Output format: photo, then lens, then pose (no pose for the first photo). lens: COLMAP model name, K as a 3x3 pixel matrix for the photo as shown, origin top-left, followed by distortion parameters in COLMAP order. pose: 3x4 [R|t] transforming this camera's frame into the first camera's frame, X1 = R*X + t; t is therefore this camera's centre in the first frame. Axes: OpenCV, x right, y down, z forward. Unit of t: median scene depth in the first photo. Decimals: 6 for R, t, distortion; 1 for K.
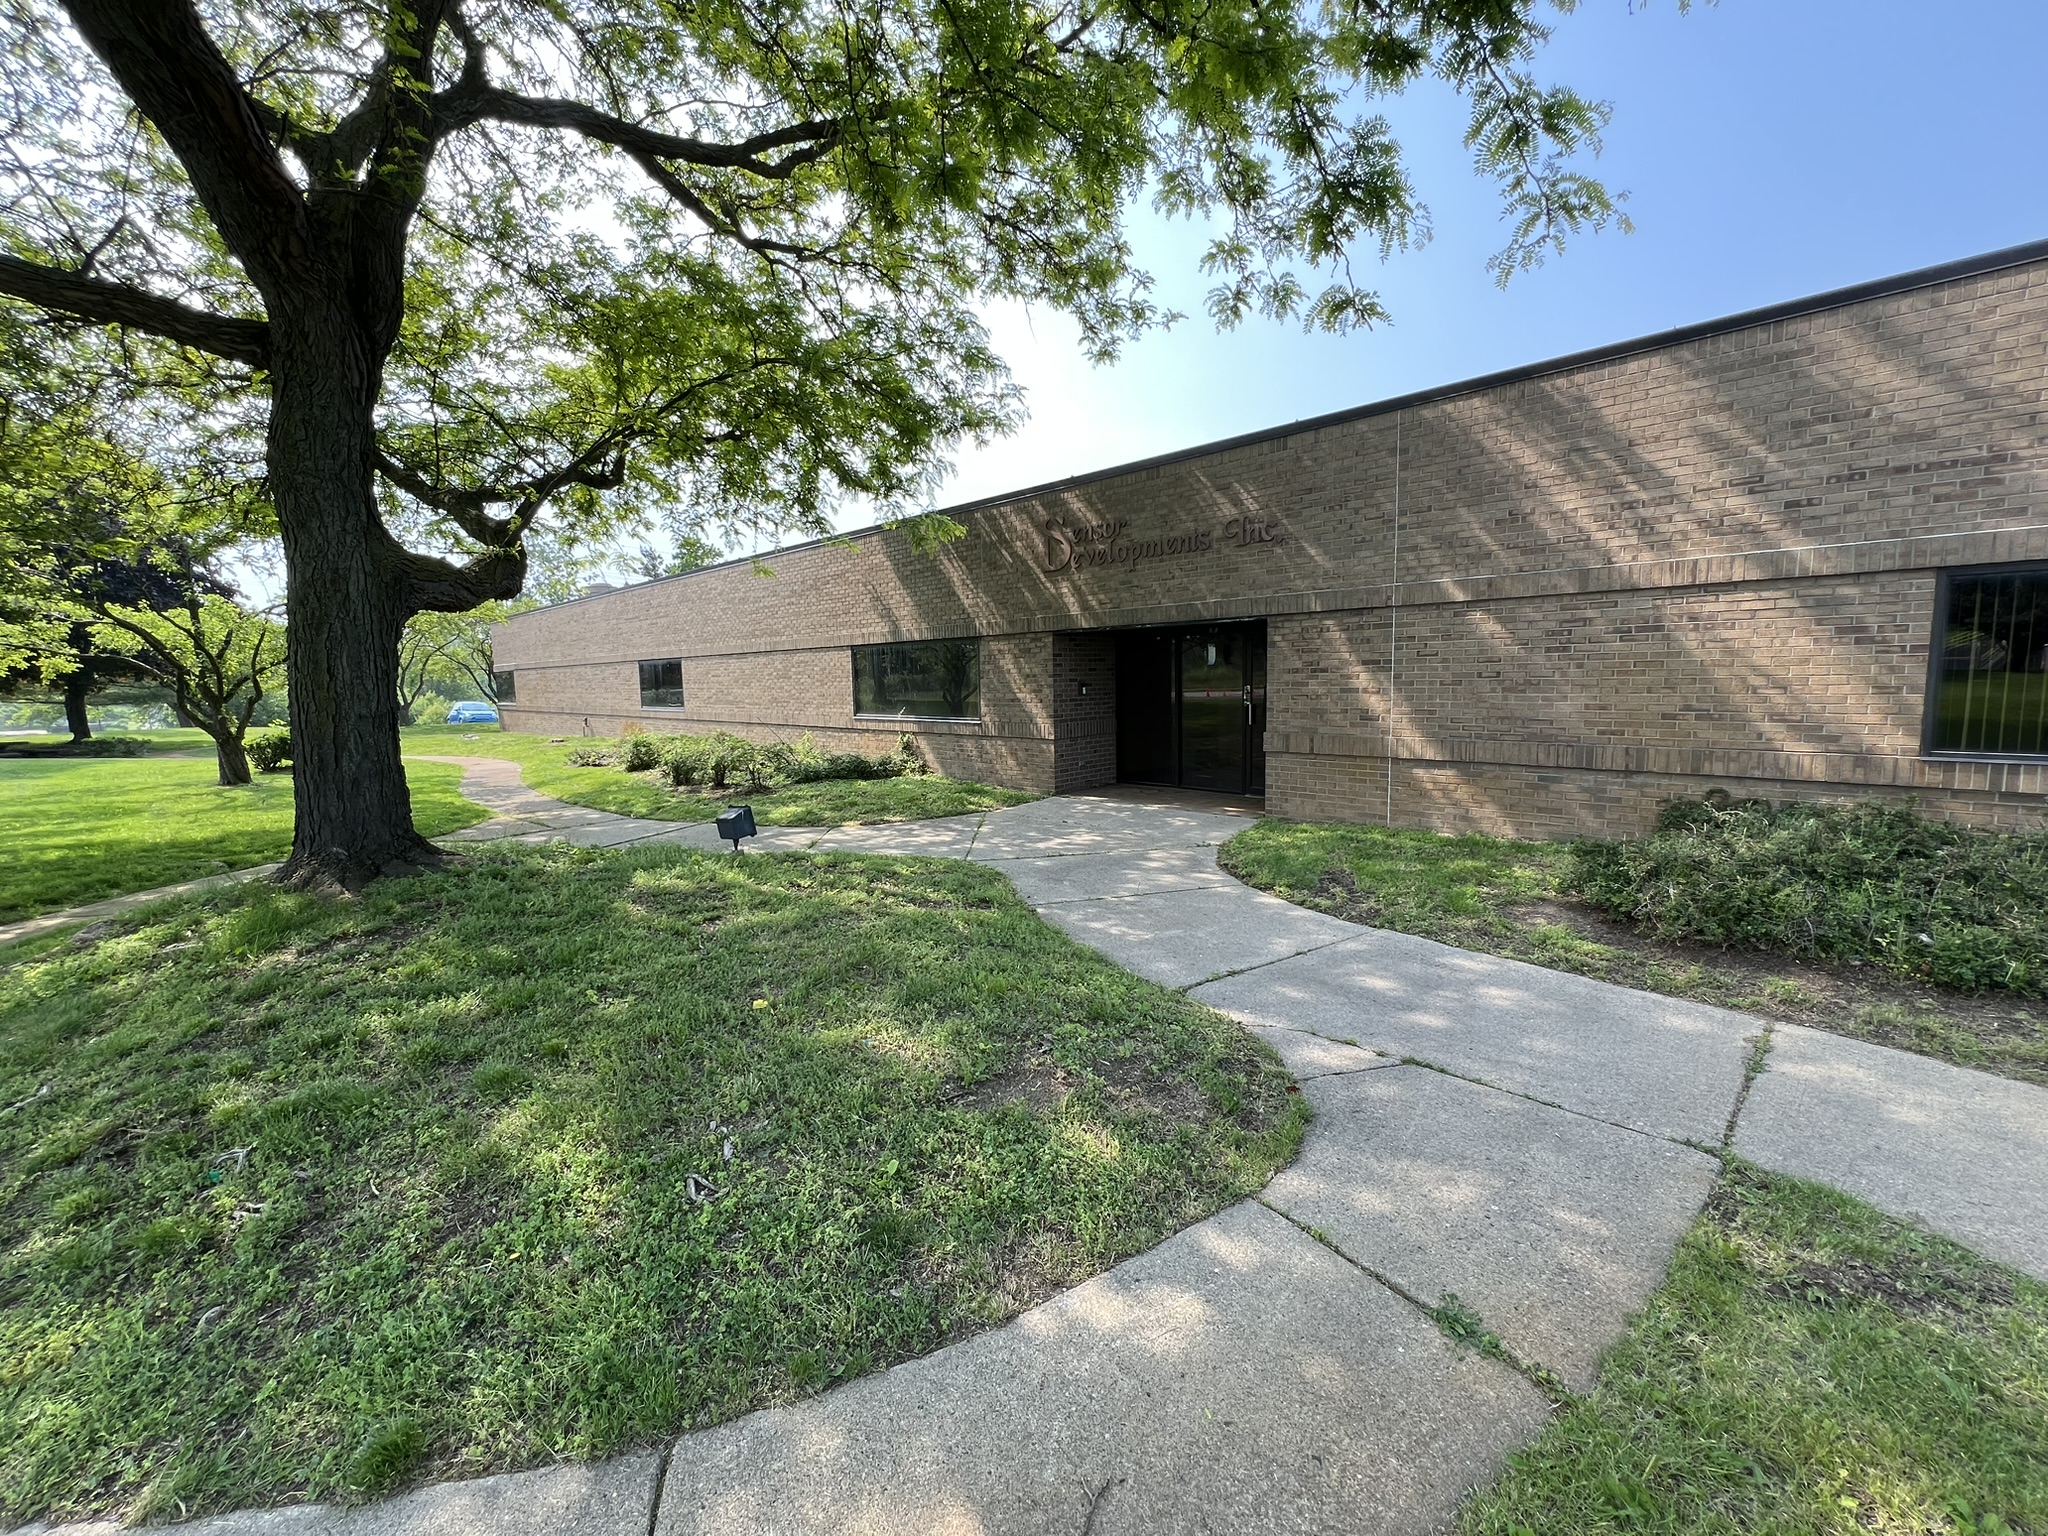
lens RADIAL K [[823.9, 0, 1026.5], [0, 823.9, 771.4], [0, 0, 1]] dist [-0.000697, -0.000014]
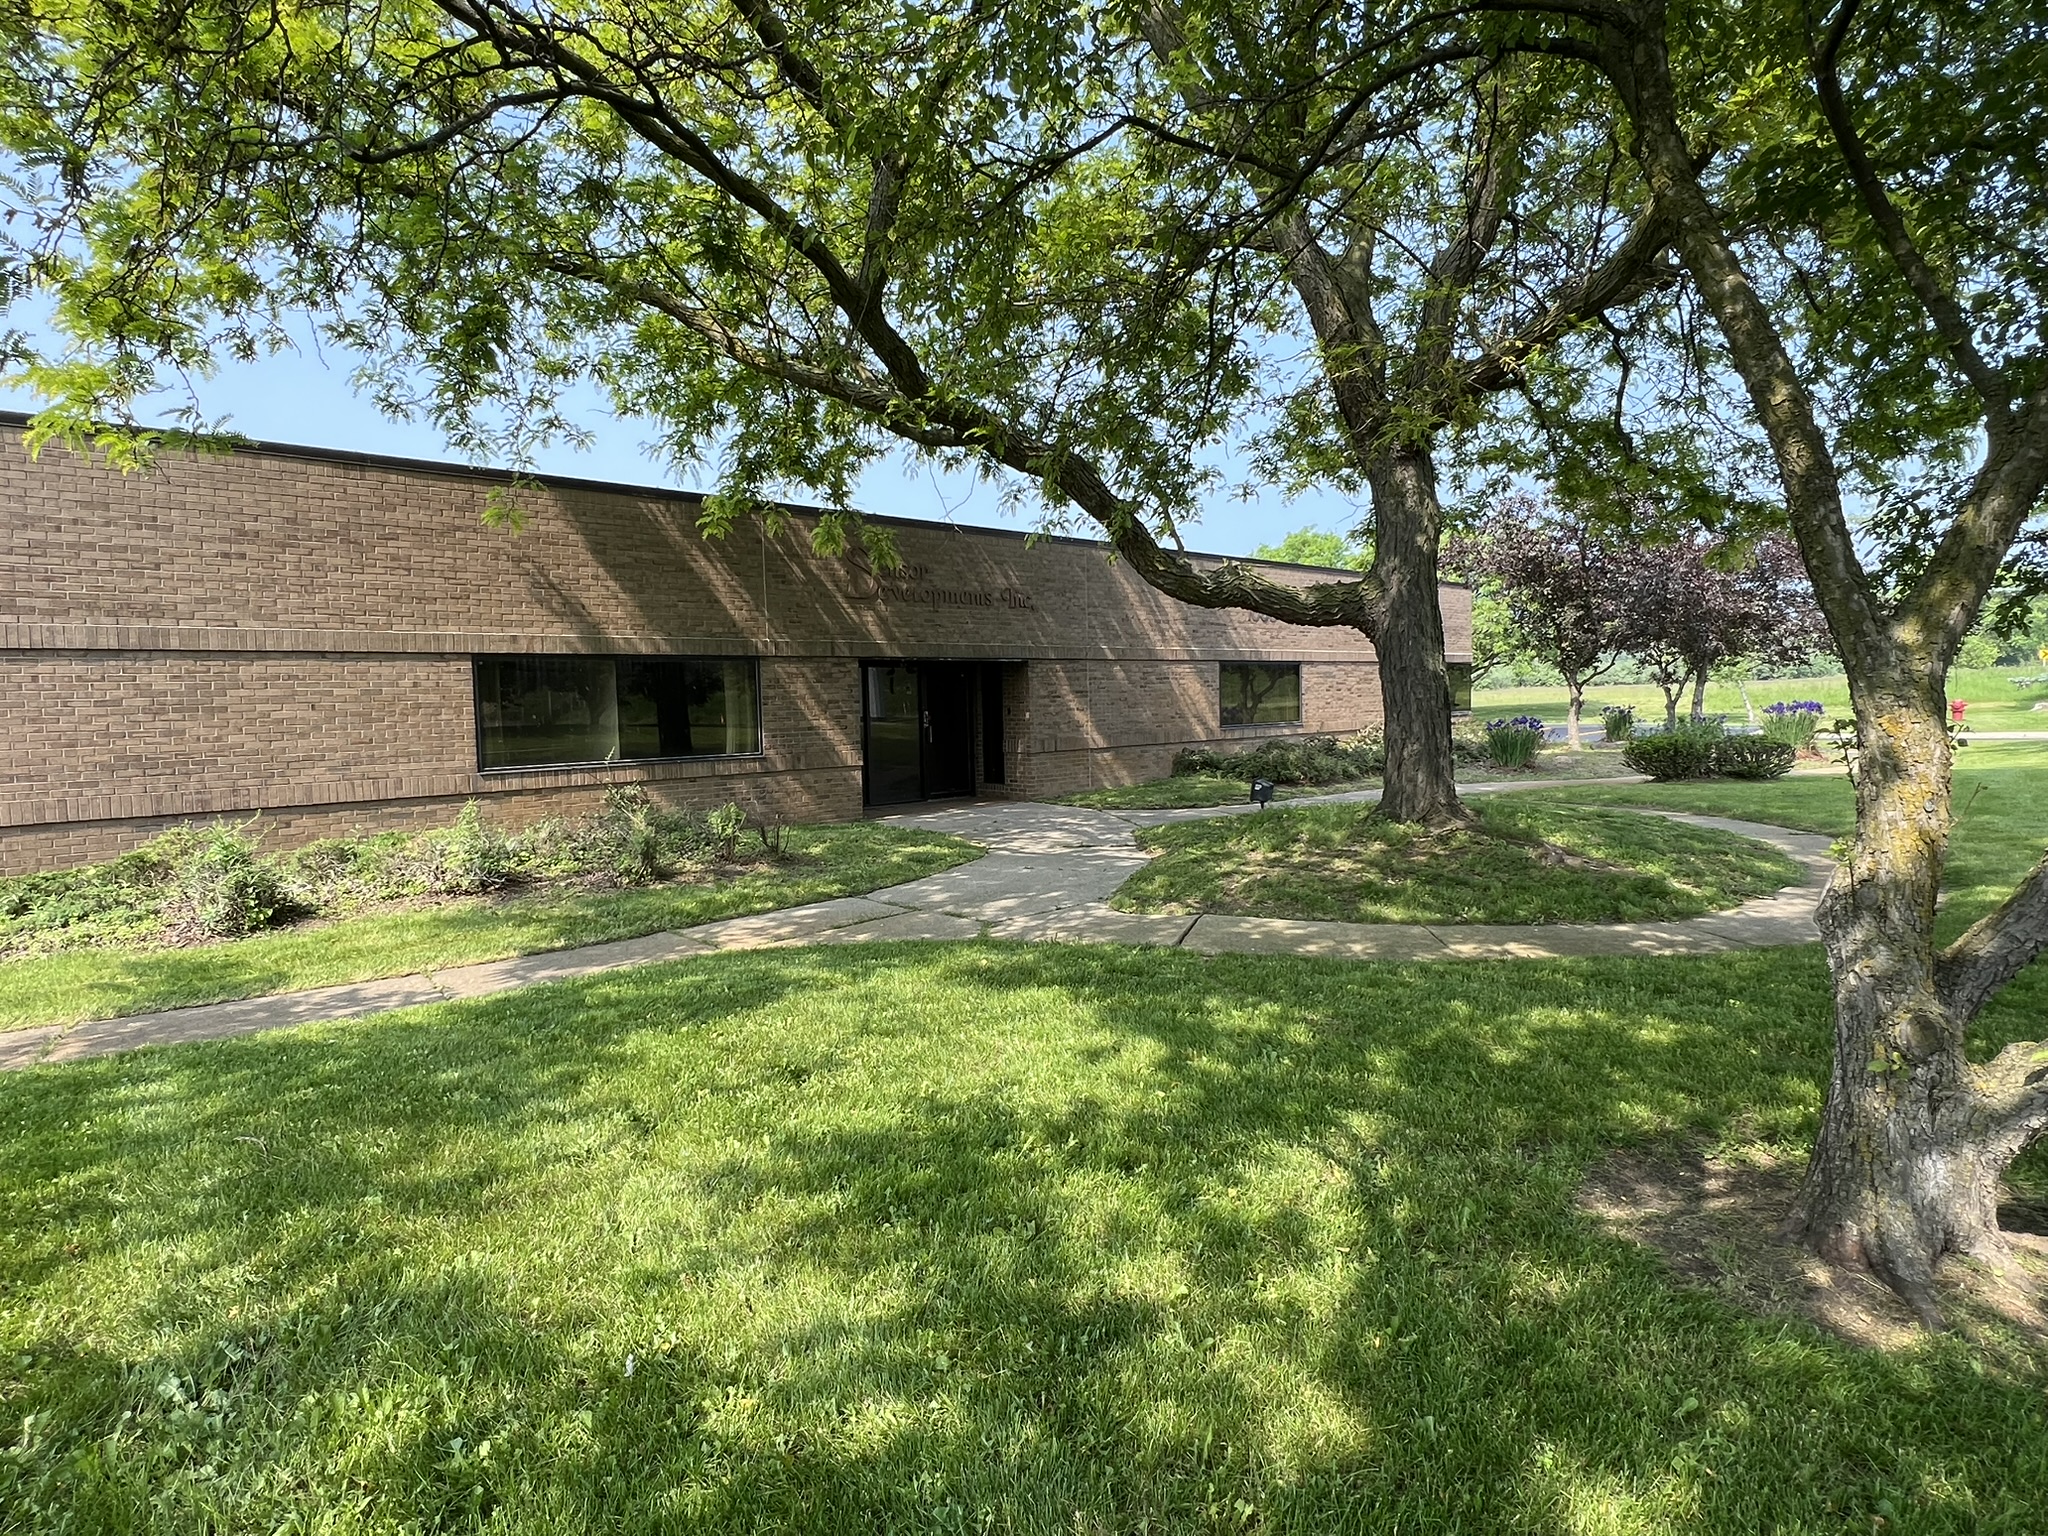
lens RADIAL K [[1072.3, 0, 1025.1], [0, 1072.3, 764.2], [0, 0, 1]] dist [0.000146, -0.000031]
pose [[0.037835, -0.060125, 0.997474, -1.229367], [0.121364, 0.991076, 0.055136, -0.085932], [-0.991887, 0.118971, 0.044795, 0.730637]]
